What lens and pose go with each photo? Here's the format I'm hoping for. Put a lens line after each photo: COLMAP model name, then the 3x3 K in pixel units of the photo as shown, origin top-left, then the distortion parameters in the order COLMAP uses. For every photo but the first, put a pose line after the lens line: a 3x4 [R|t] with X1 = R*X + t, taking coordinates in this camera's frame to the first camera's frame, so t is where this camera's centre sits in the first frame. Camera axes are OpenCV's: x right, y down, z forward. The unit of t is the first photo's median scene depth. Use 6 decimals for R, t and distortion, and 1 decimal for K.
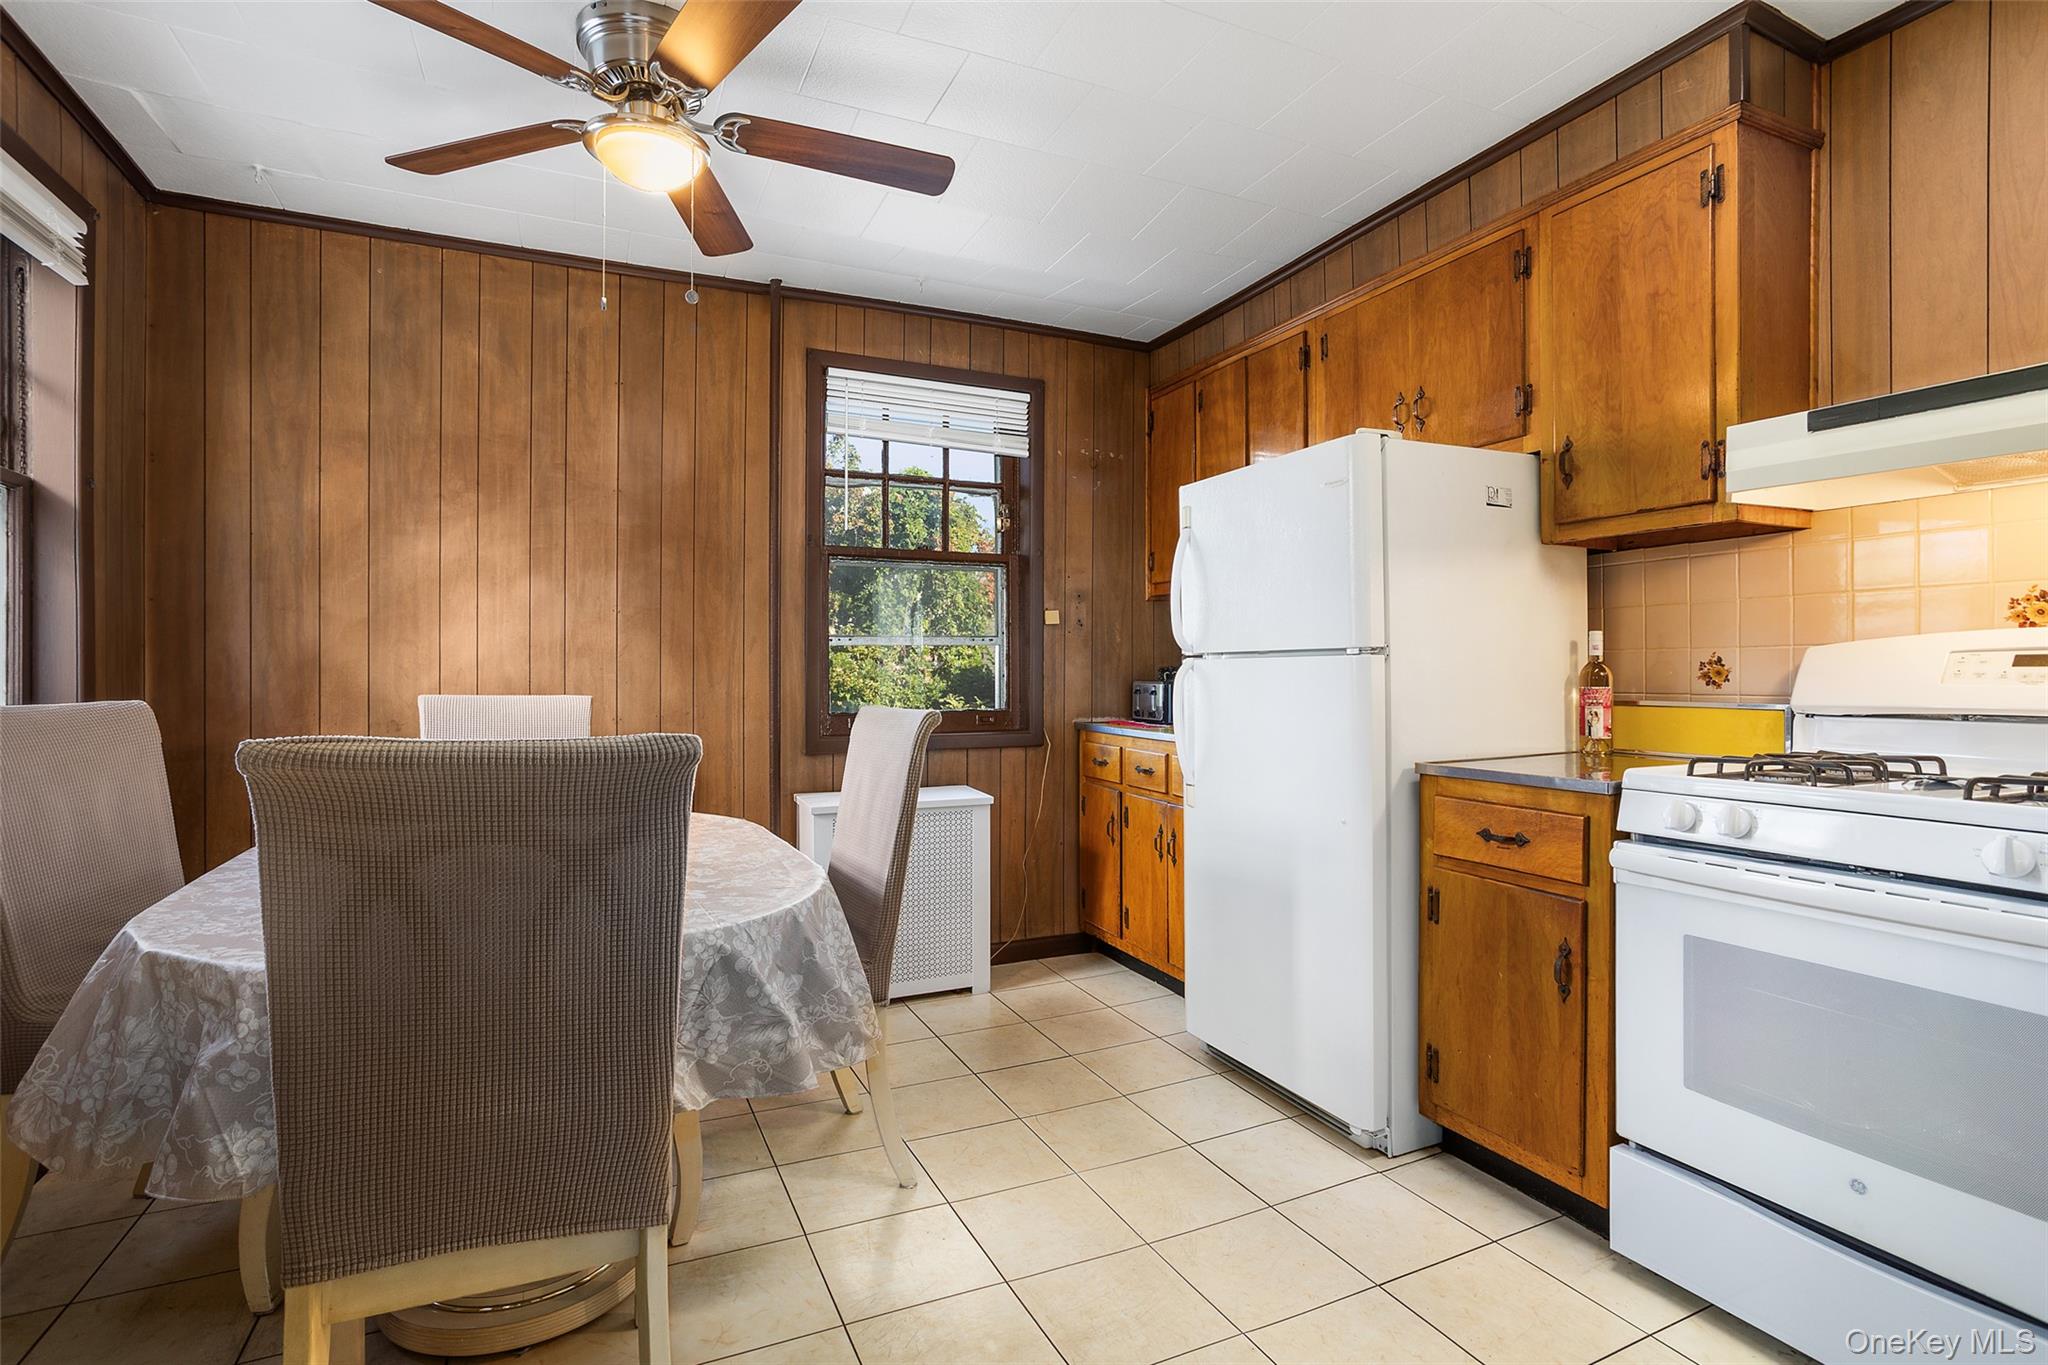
lens RADIAL K [[990.7, 0, 1031.7], [0, 990.7, 669.0], [0, 0, 1]] dist [-0.052370, 0.040255]
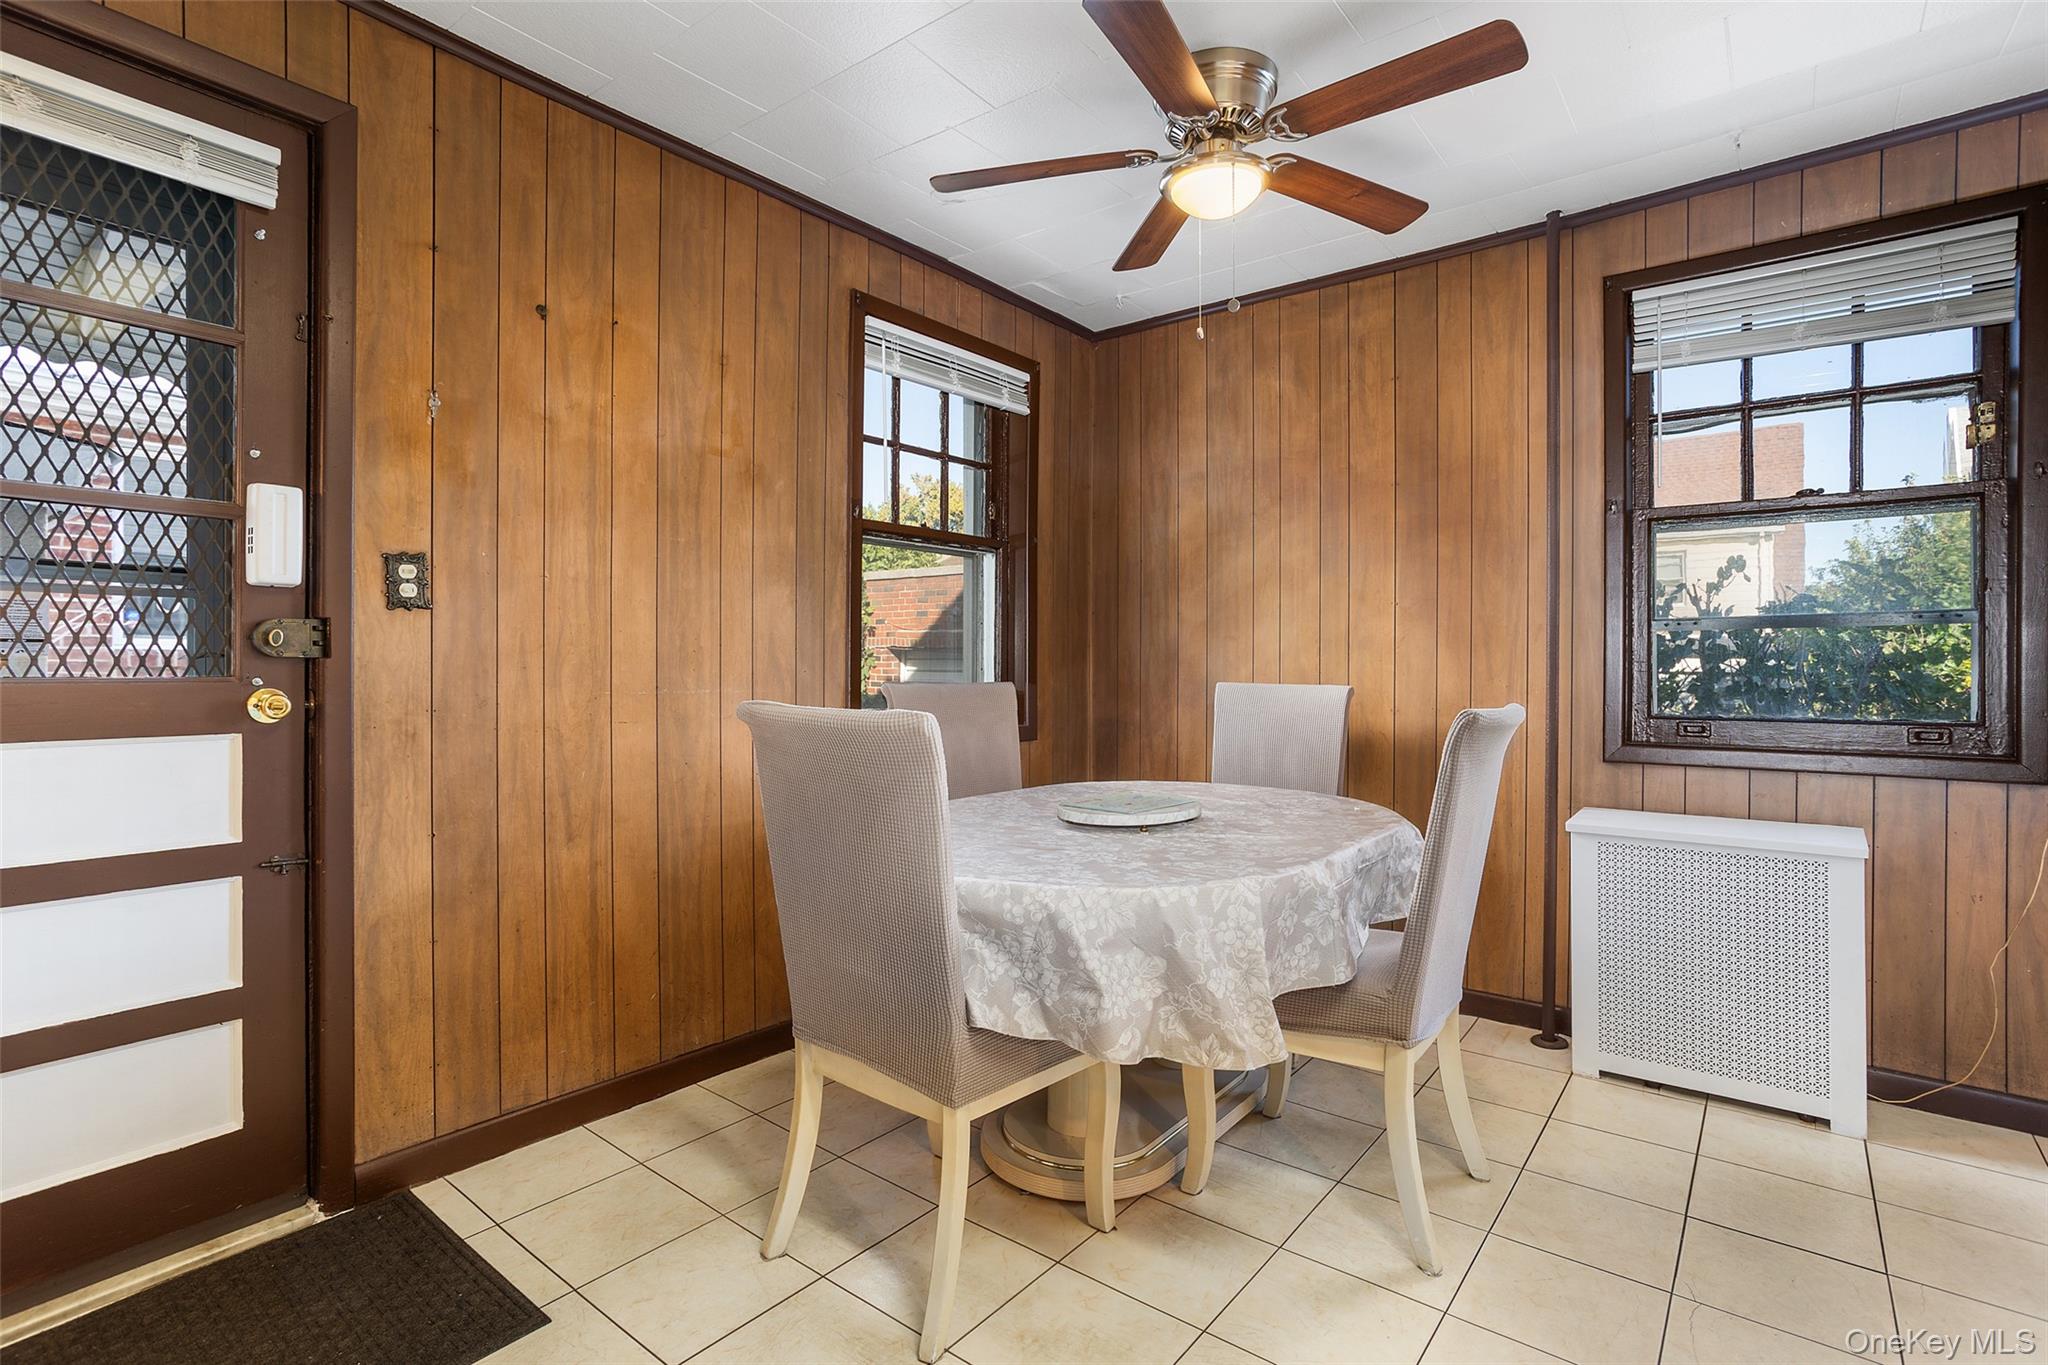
lens RADIAL K [[986.1, 0, 1033.8], [0, 986.1, 664.3], [0, 0, 1]] dist [-0.052789, 0.032593]
pose [[0.459767, 0.001348, -0.888039, 0.339555], [0.001446, 0.999996, 0.002266, 0.000938], [0.888038, -0.002326, 0.459763, 0.229143]]
